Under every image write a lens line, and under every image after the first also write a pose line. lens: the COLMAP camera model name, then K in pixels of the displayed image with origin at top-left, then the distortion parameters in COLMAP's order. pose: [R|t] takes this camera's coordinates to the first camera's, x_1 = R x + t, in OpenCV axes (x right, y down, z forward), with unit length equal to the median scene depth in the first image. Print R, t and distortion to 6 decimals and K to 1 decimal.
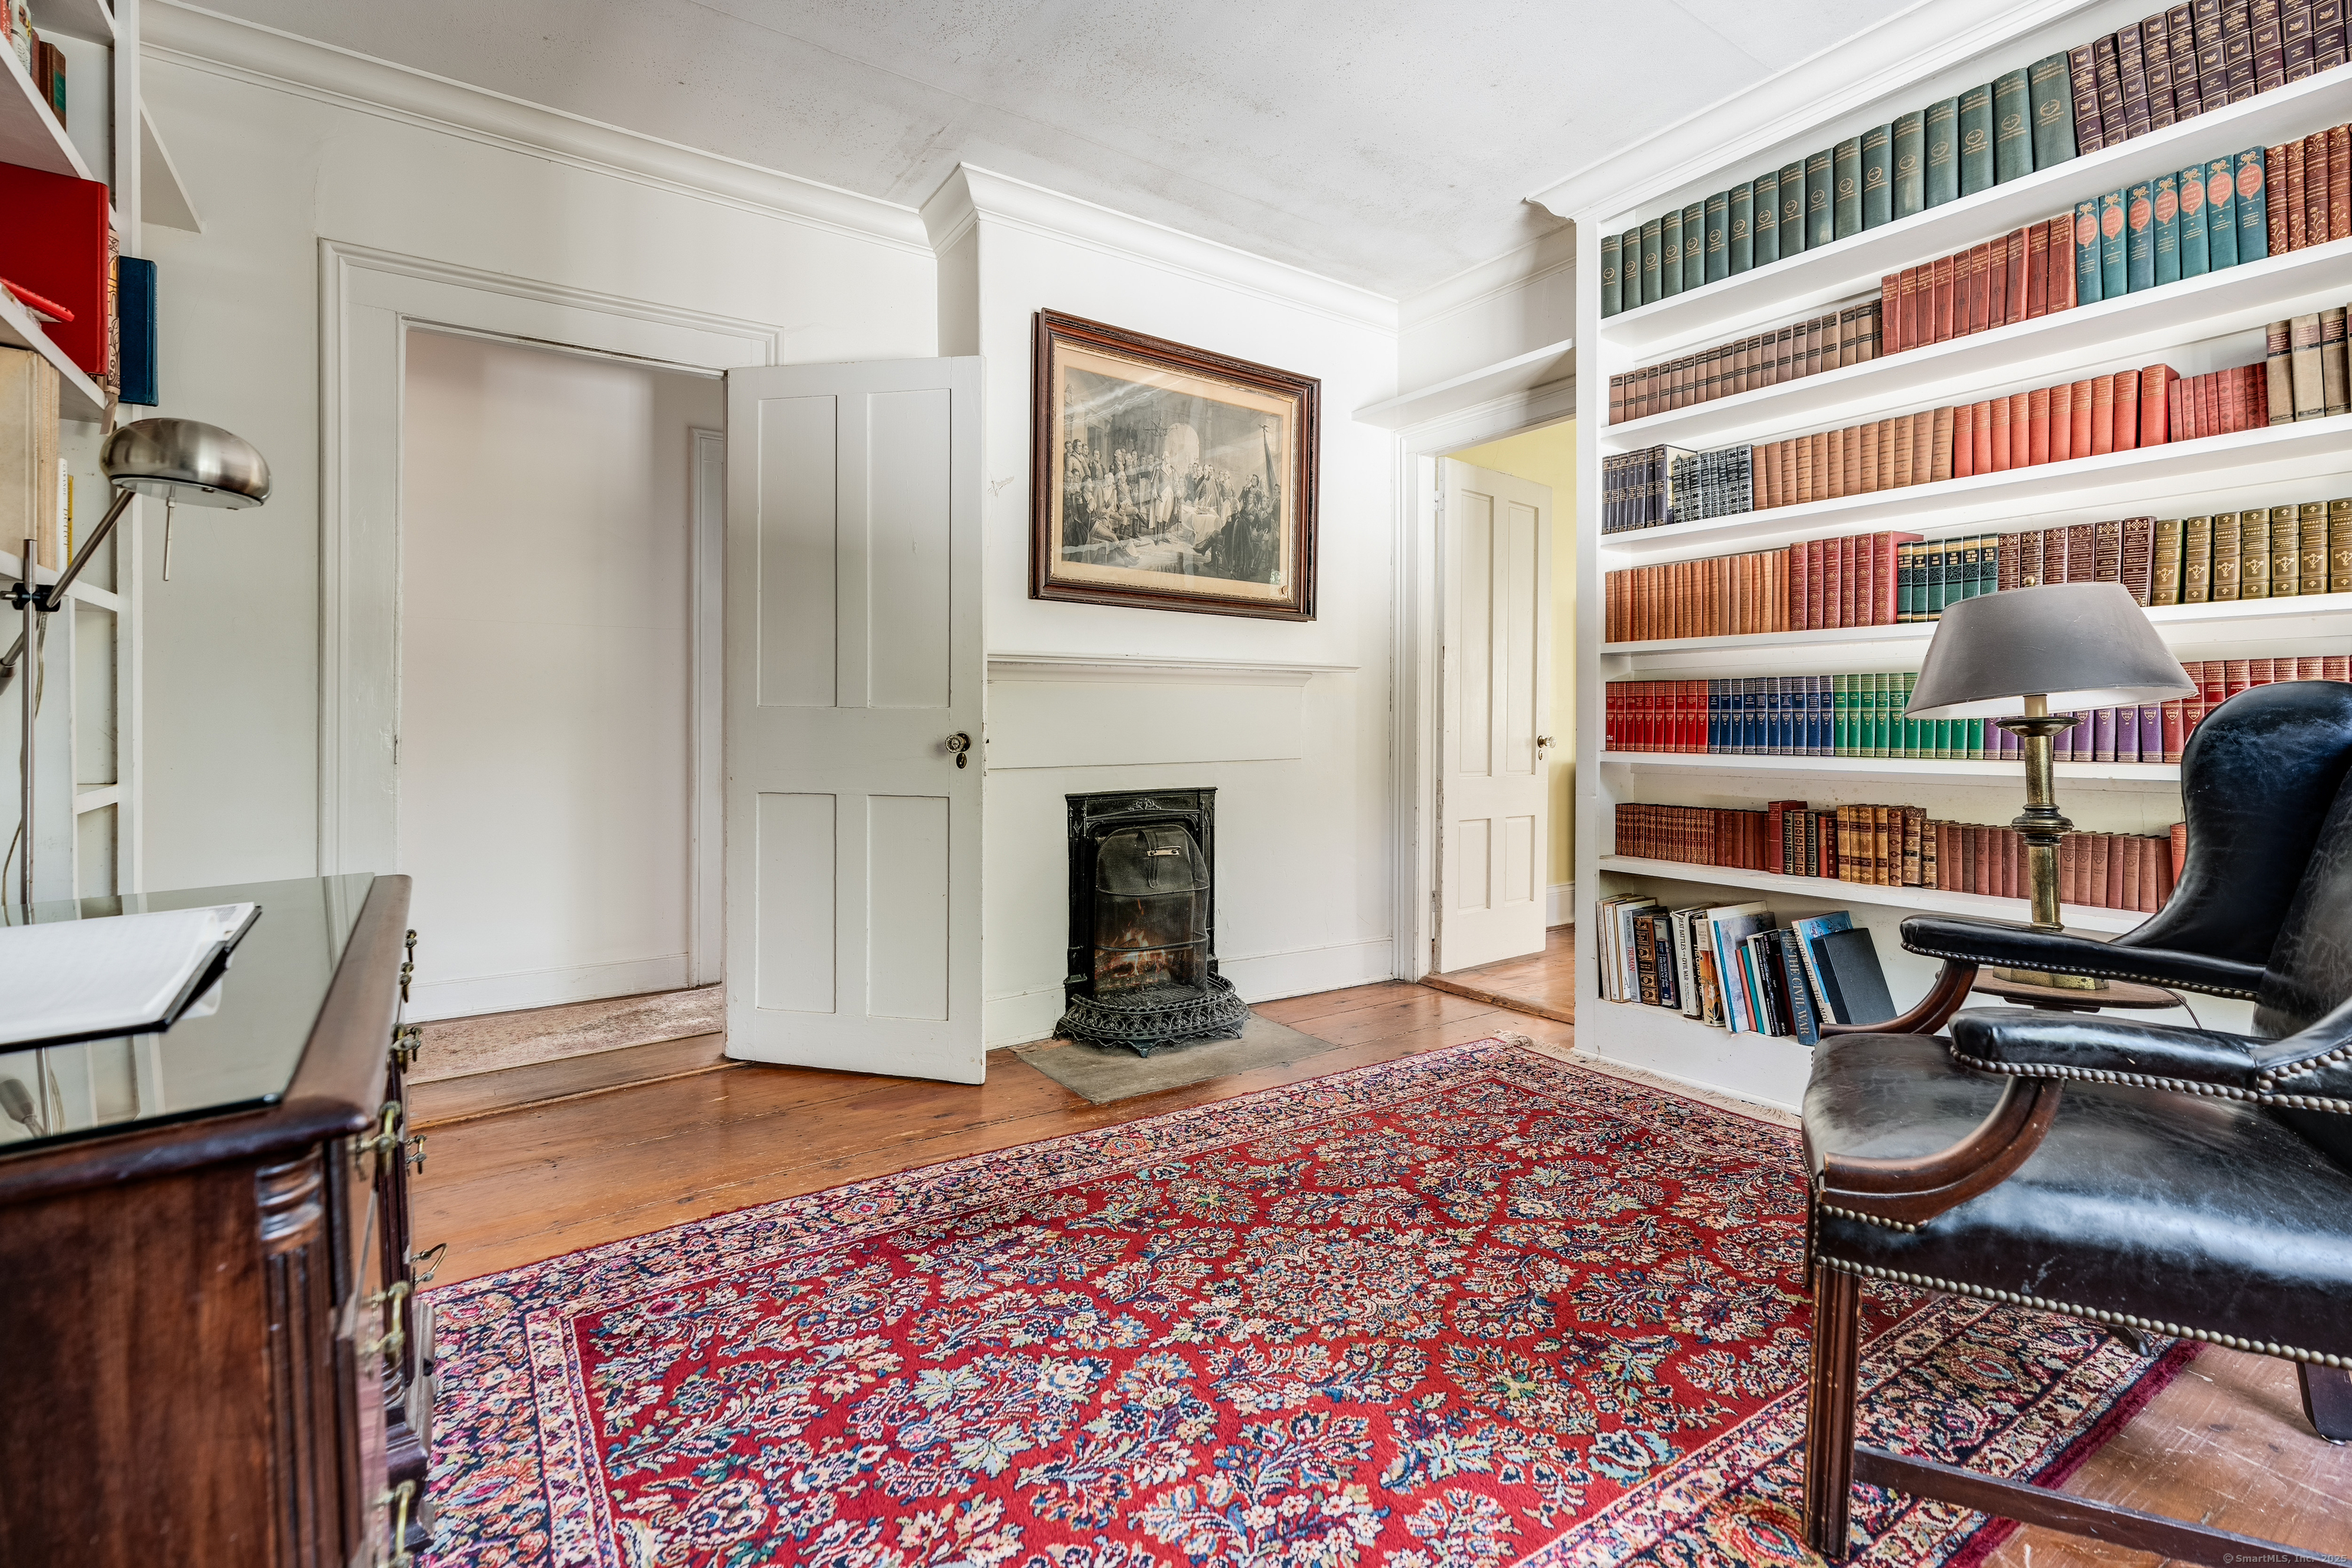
lens RADIAL K [[1075.7, 0, 1168.3], [0, 1075.7, 728.1], [0, 0, 1]] dist [-0.002968, 0.004845]
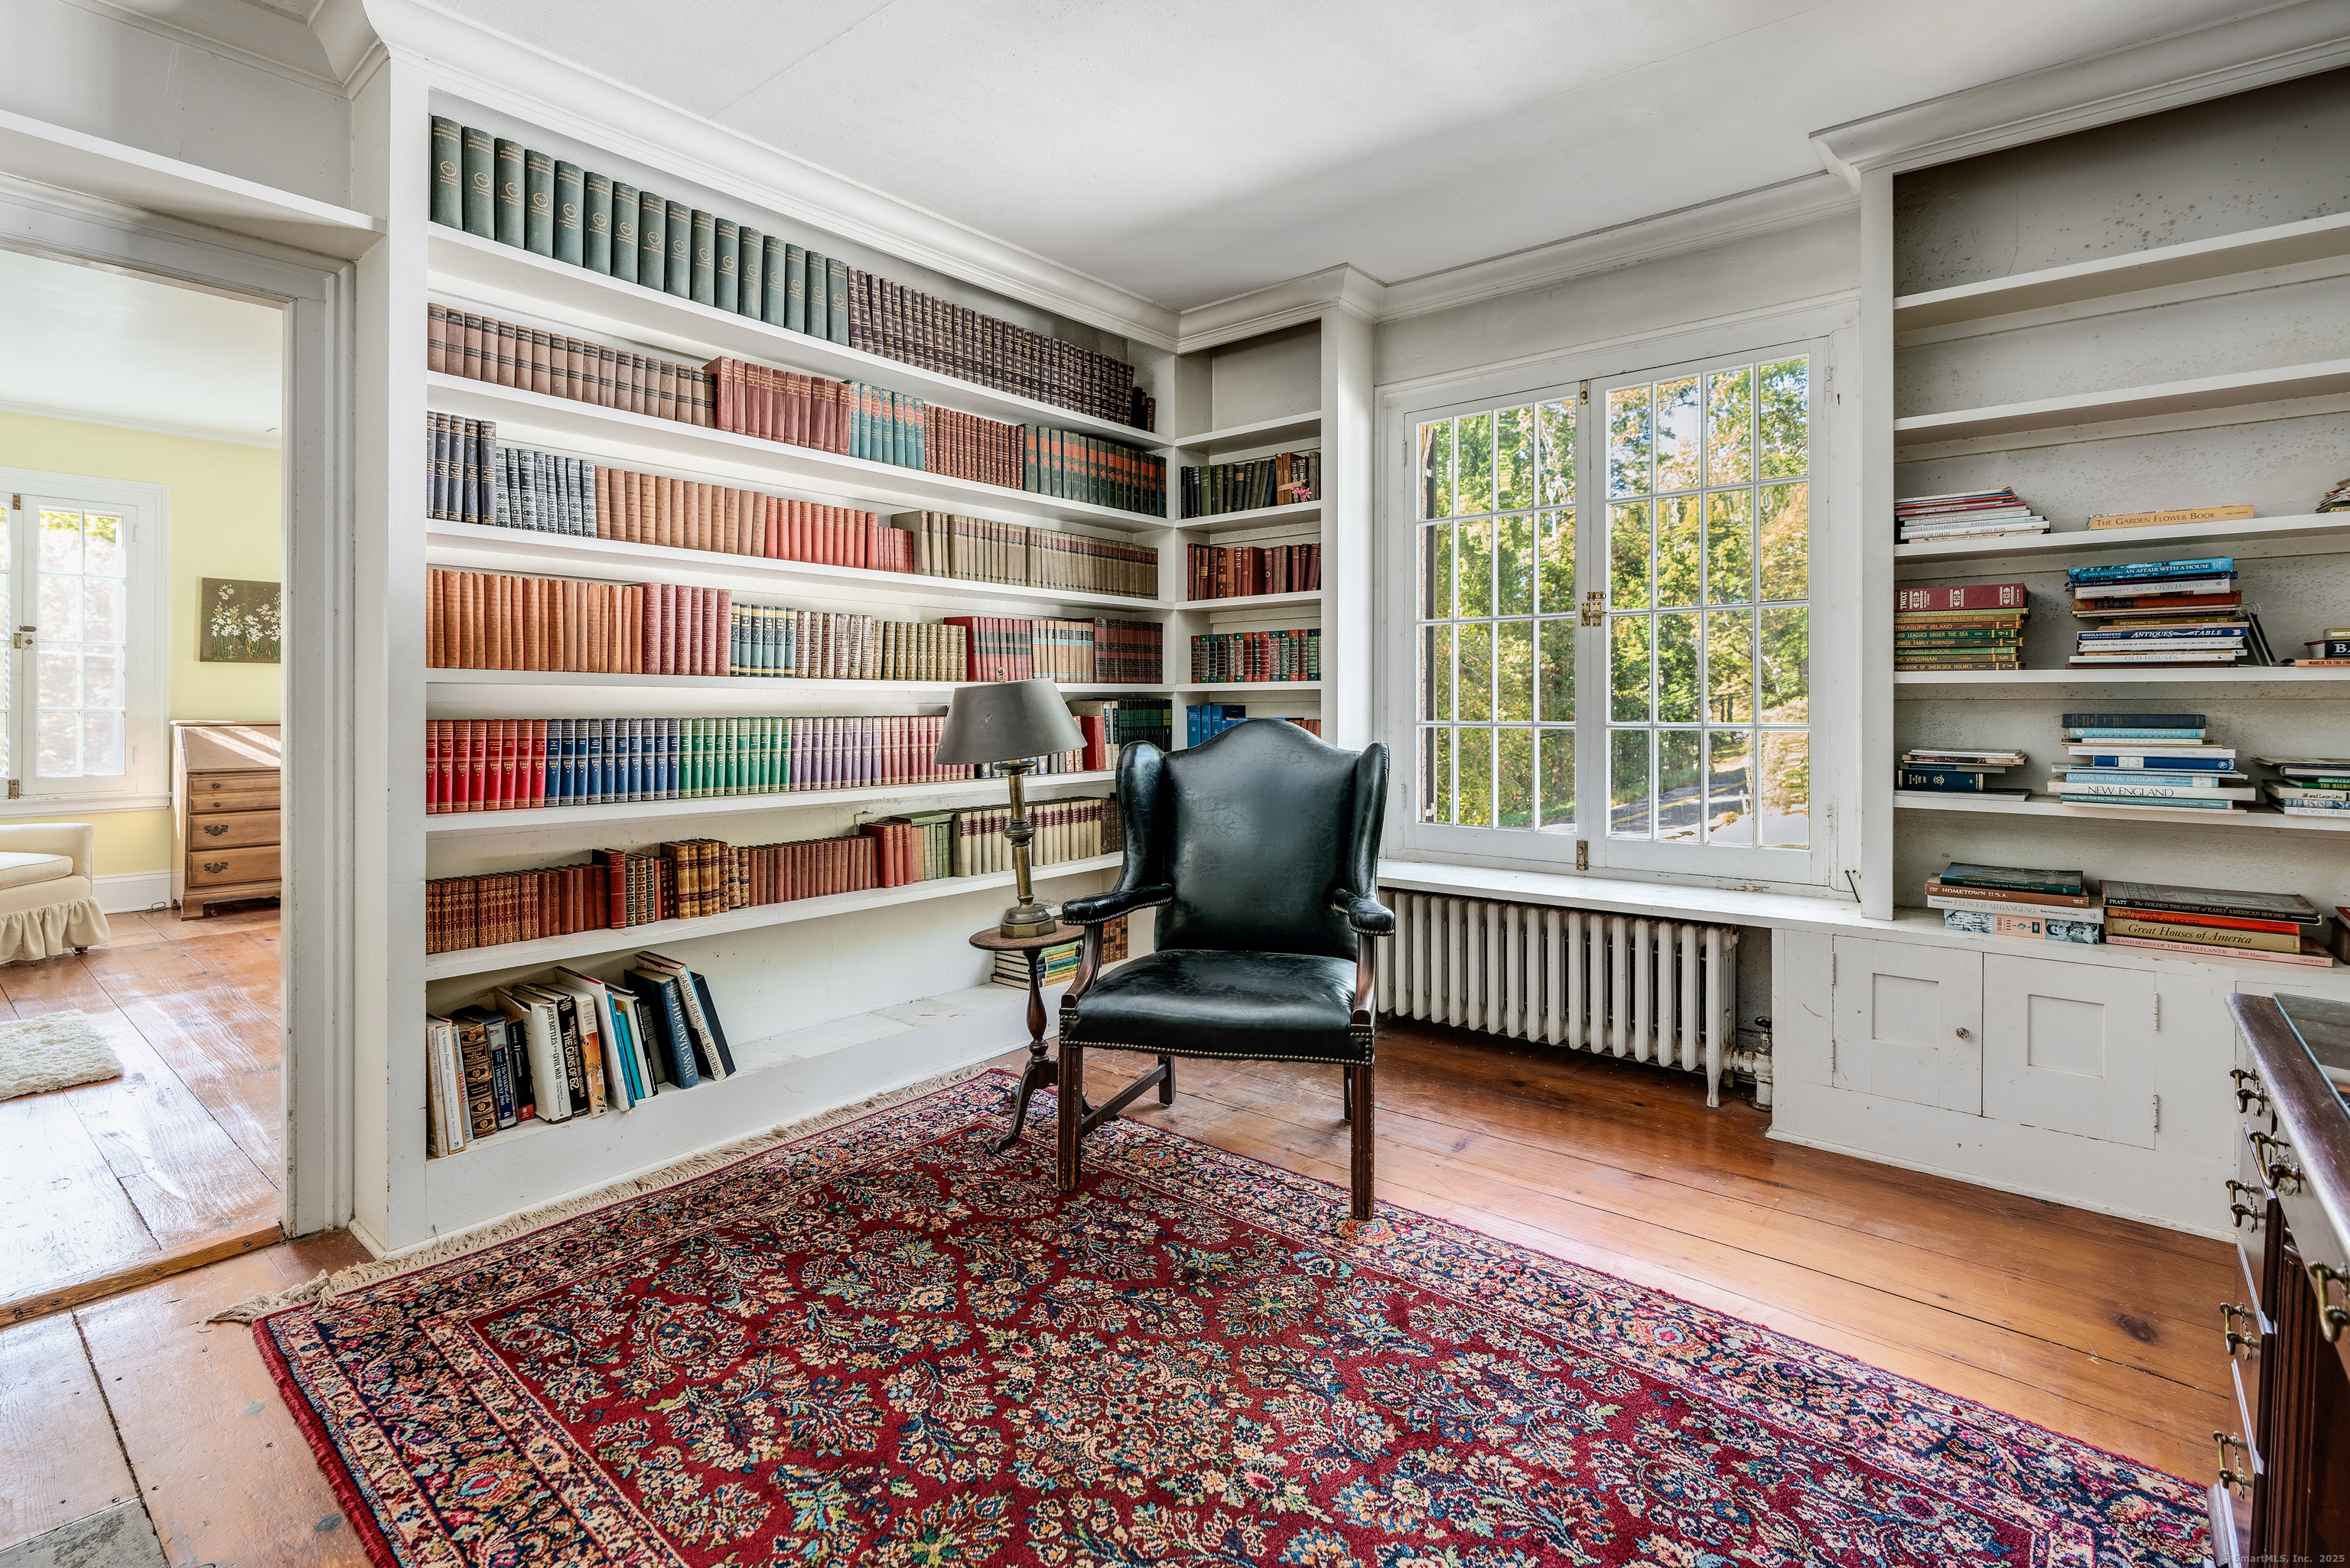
lens RADIAL K [[1114.9, 0, 1171.3], [0, 1114.9, 705.1], [0, 0, 1]] dist [-0.003405, 0.000514]
pose [[-0.281407, 0.001138, 0.959588, -0.524155], [0.001565, 0.999999, -0.000727, -0.060698], [-0.959587, 0.001297, -0.281409, 0.840721]]
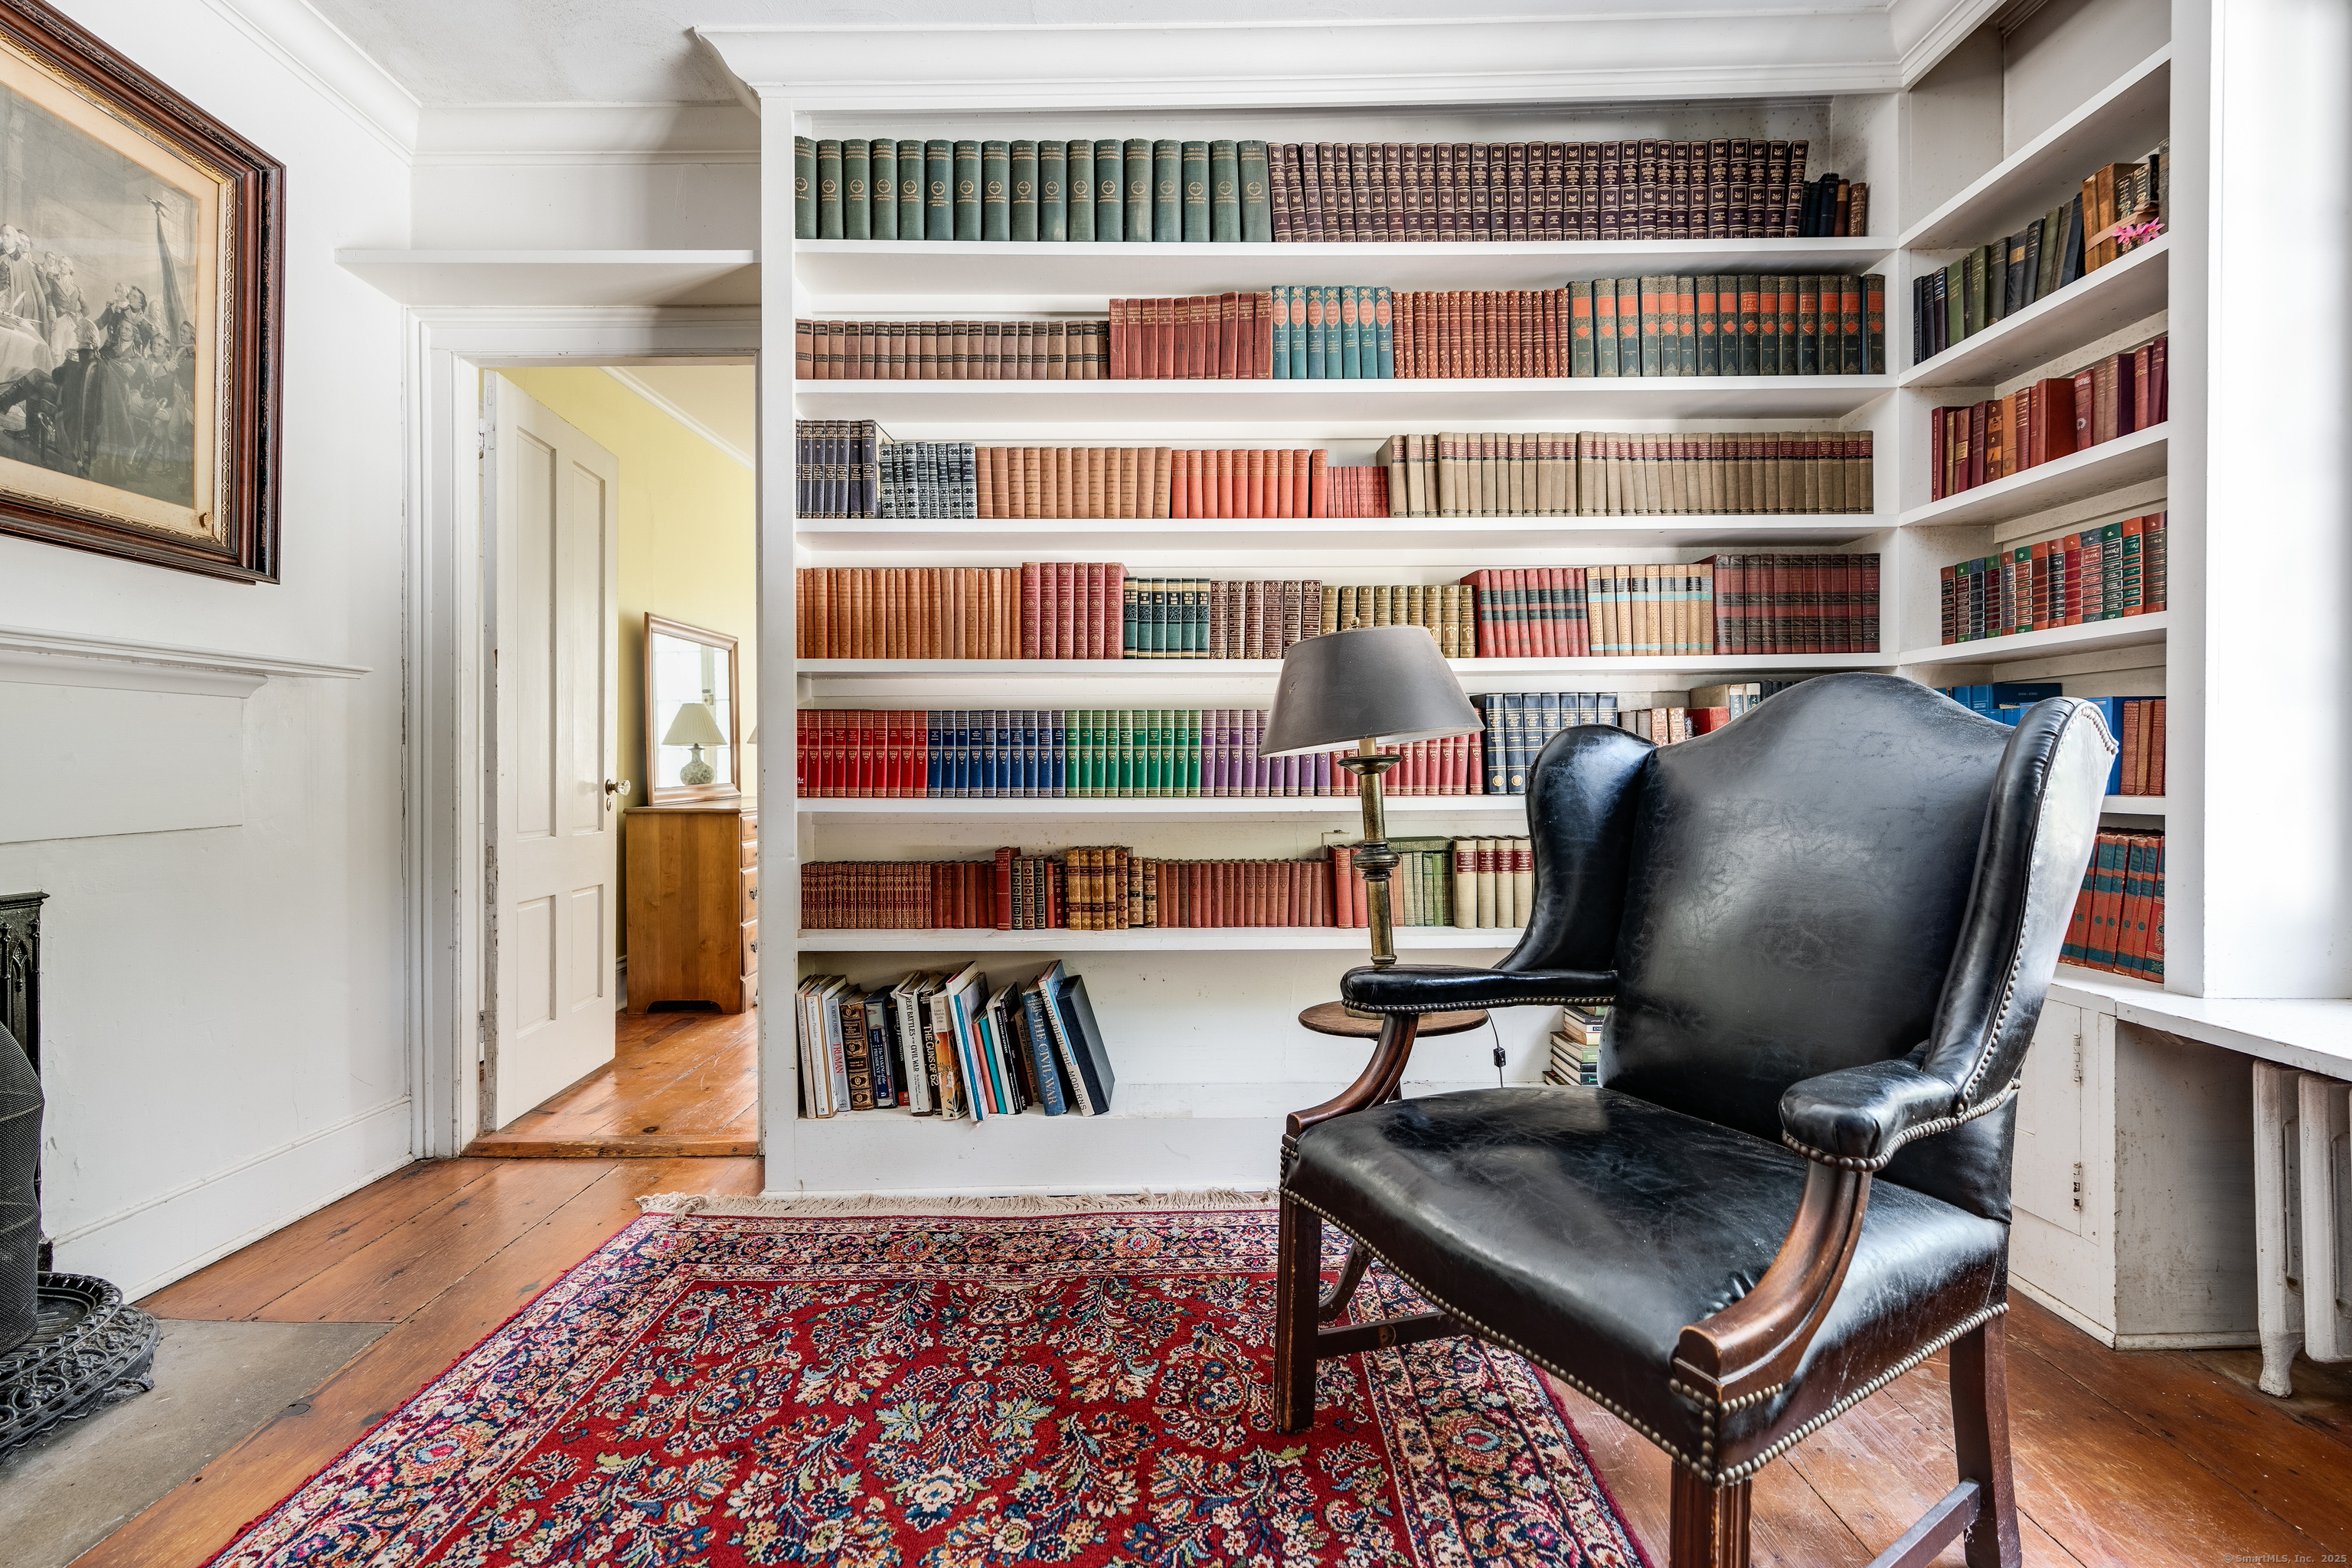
lens RADIAL K [[1068.2, 0, 1173.8], [0, 1068.2, 770.3], [0, 0, 1]] dist [-0.004639, 0.004637]
pose [[0.560247, -0.006446, 0.828301, -0.094690], [0.005111, 0.999978, 0.004325, -0.000718], [-0.828310, 0.001810, 0.560267, 0.399387]]
